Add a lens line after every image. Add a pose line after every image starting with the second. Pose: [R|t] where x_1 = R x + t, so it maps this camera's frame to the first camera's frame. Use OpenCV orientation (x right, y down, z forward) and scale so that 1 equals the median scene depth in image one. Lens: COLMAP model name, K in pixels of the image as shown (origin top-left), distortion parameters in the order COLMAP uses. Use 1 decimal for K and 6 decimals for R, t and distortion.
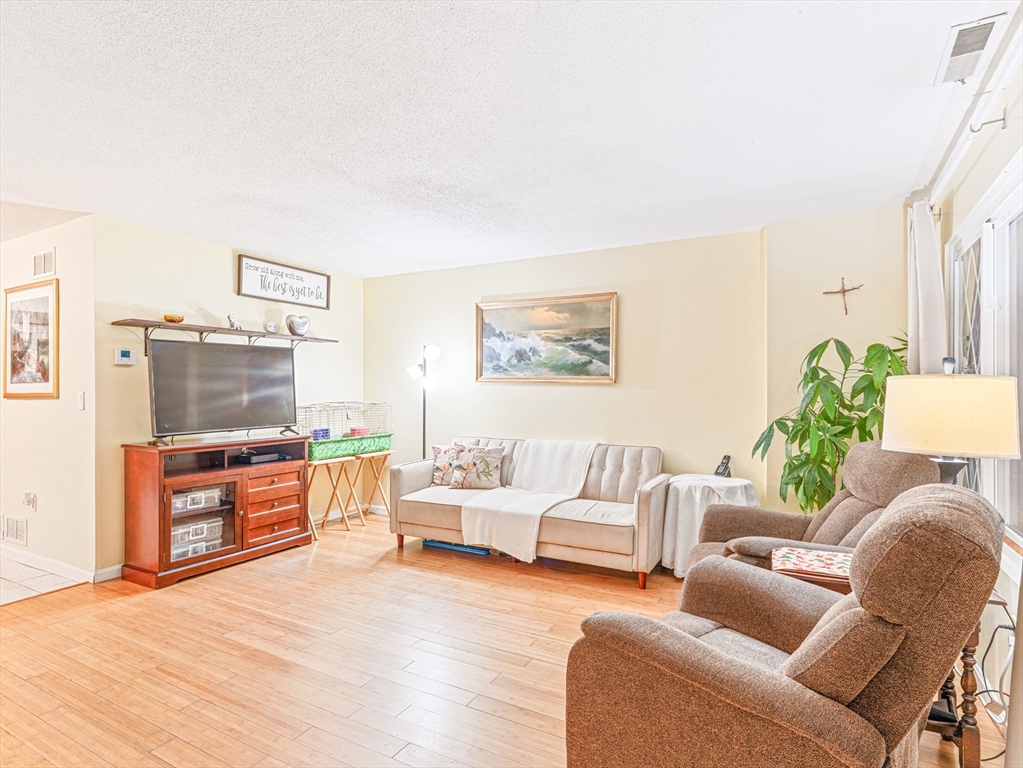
lens RADIAL K [[552.7, 0, 510.6], [0, 552.7, 386.7], [0, 0, 1]] dist [0.010042, -0.003343]
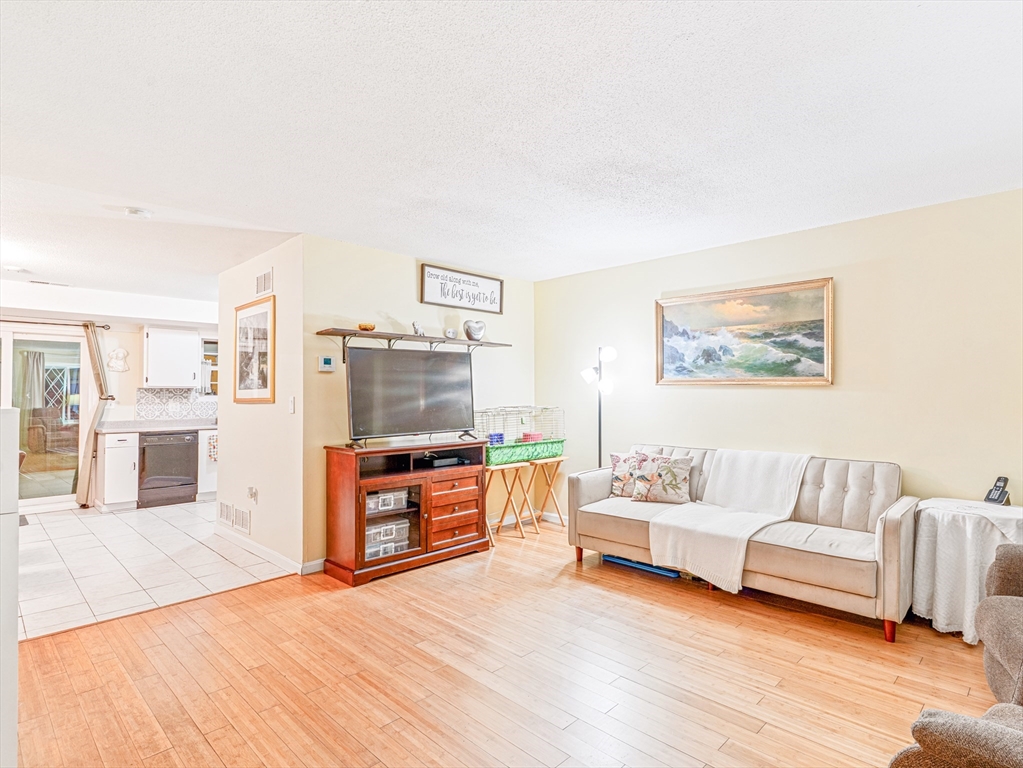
lens RADIAL K [[552.7, 0, 514.2], [0, 552.7, 377.6], [0, 0, 1]] dist [0.010042, -0.003343]
pose [[0.963256, -0.012383, -0.268299, -0.050879], [0.005869, 0.999669, -0.025067, 0.000885], [0.268520, 0.022572, 0.963010, 0.057811]]
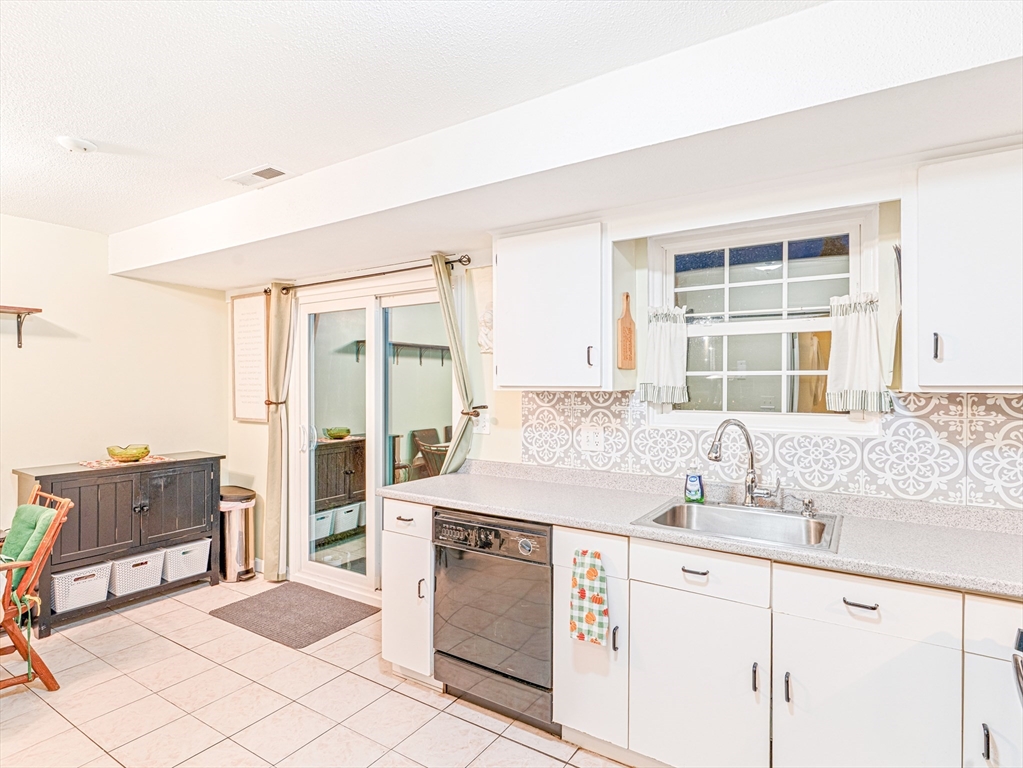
lens RADIAL K [[552.7, 0, 498.9], [0, 552.7, 378.8], [0, 0, 1]] dist [0.010042, -0.003343]
pose [[-0.074892, -0.022226, -0.996944, -0.810337], [0.006217, 0.999722, -0.022755, -0.013579], [0.997172, -0.007902, -0.074733, 1.294231]]
